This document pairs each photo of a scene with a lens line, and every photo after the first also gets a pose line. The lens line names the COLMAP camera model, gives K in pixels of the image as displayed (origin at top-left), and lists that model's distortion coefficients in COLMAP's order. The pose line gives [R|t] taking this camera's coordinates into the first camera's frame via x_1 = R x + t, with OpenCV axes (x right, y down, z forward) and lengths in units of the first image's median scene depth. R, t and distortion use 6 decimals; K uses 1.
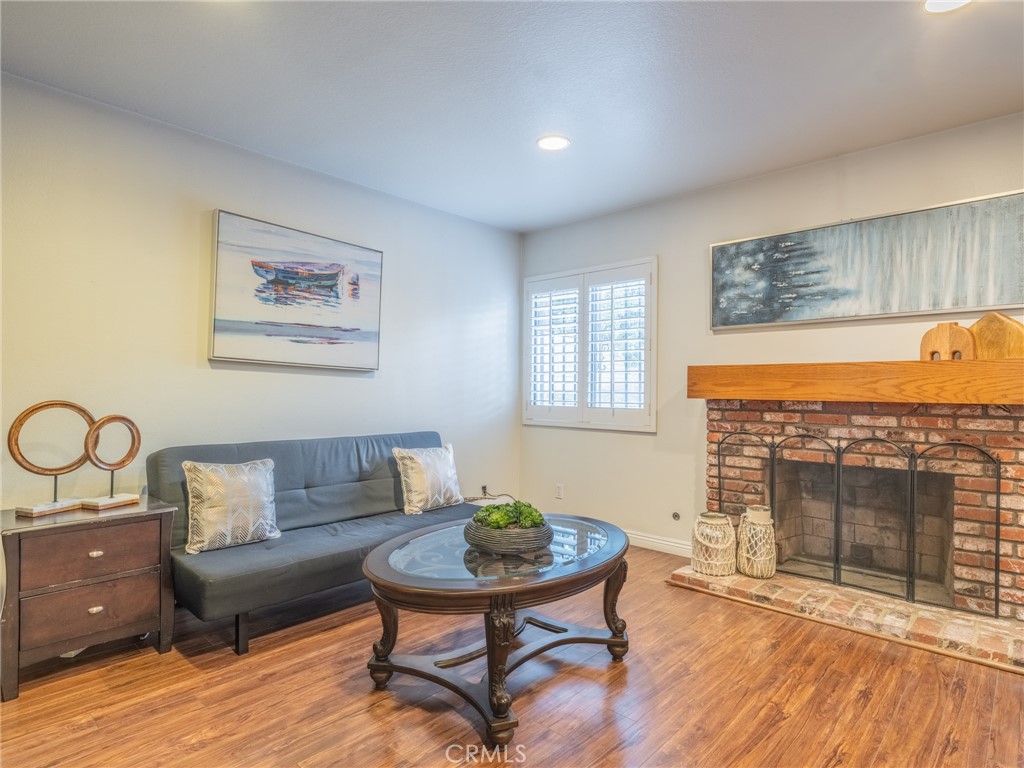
lens RADIAL K [[550.9, 0, 511.3], [0, 550.9, 390.3], [0, 0, 1]] dist [-0.017505, -0.000482]
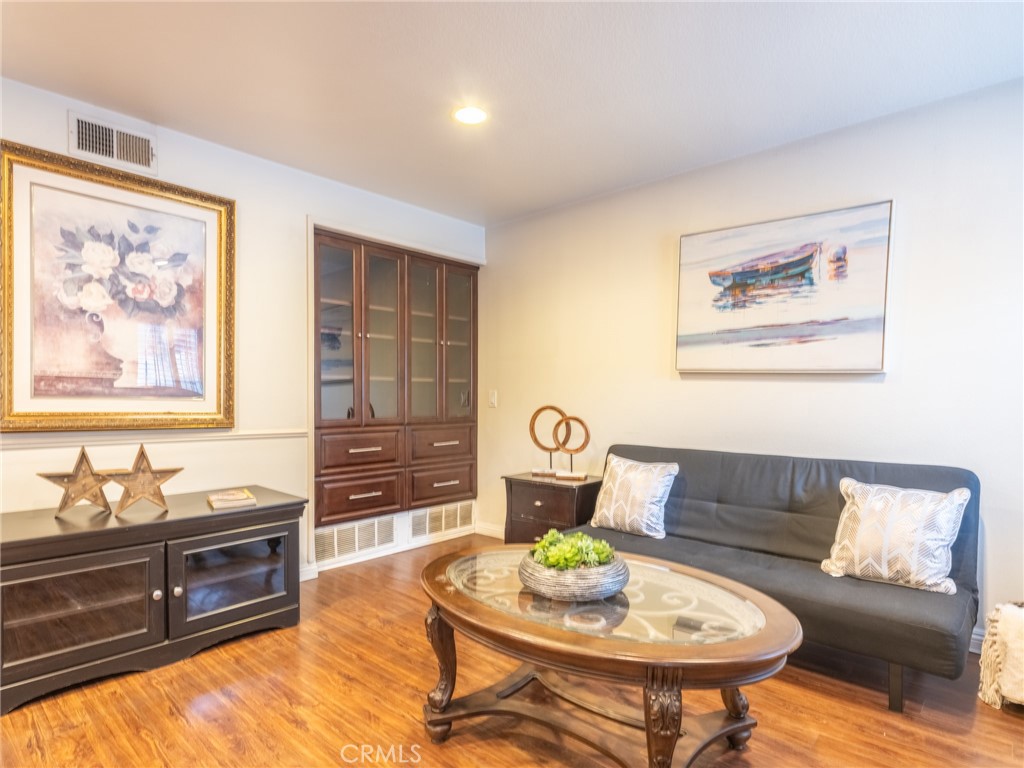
lens RADIAL K [[550.9, 0, 531.4], [0, 550.9, 416.4], [0, 0, 1]] dist [-0.017505, -0.000482]
pose [[0.024312, 0.021674, -0.999469, 0.509210], [-0.005734, 0.999752, 0.021540, 0.010894], [0.999688, 0.005207, 0.024430, 0.598937]]
